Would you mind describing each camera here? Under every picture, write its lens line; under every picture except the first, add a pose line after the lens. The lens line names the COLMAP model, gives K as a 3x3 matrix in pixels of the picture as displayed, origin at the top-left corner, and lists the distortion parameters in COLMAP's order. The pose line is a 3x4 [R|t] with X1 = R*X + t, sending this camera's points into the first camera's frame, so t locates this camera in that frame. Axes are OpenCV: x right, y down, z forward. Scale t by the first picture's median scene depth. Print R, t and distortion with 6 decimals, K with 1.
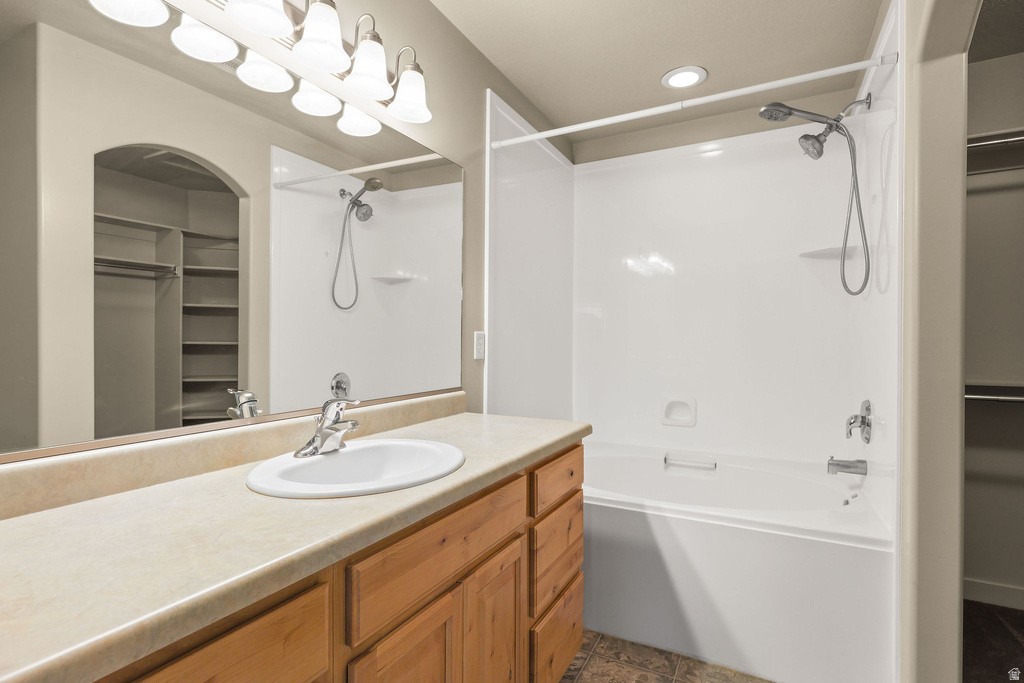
lens RADIAL K [[478.3, 0, 515.8], [0, 478.3, 344.2], [0, 0, 1]] dist [0.000746, 0.001125]
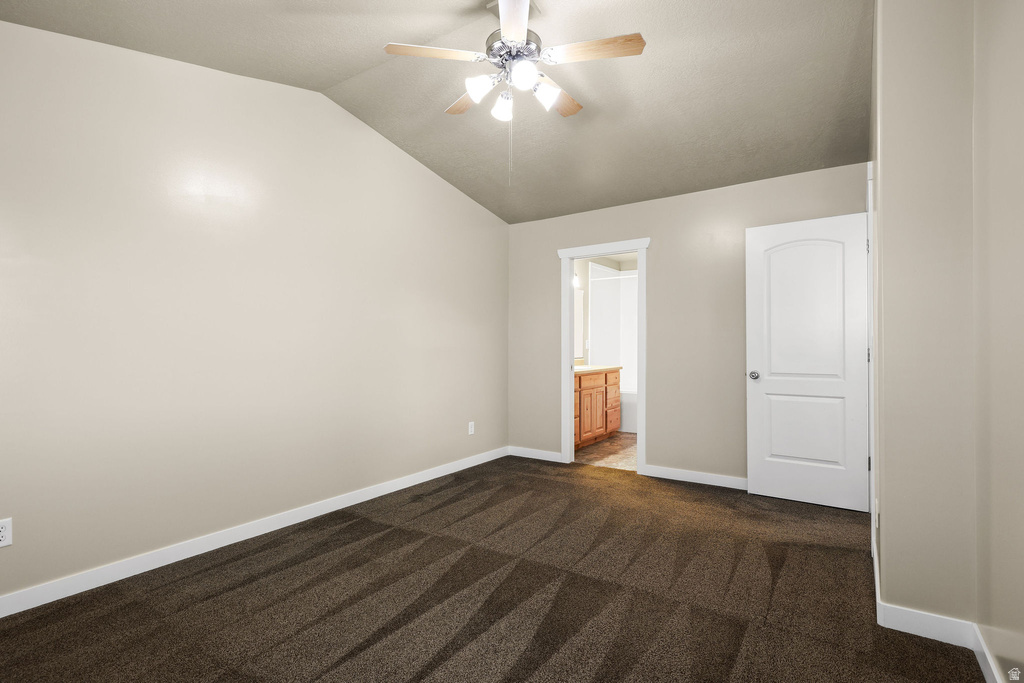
lens RADIAL K [[478.3, 0, 511.7], [0, 478.3, 341.9], [0, 0, 1]] dist [0.000746, 0.001125]
pose [[0.989528, -0.007567, -0.144145, -0.180244], [0.006392, 0.999942, -0.008614, 0.011791], [0.144202, 0.007602, 0.989519, -3.293695]]
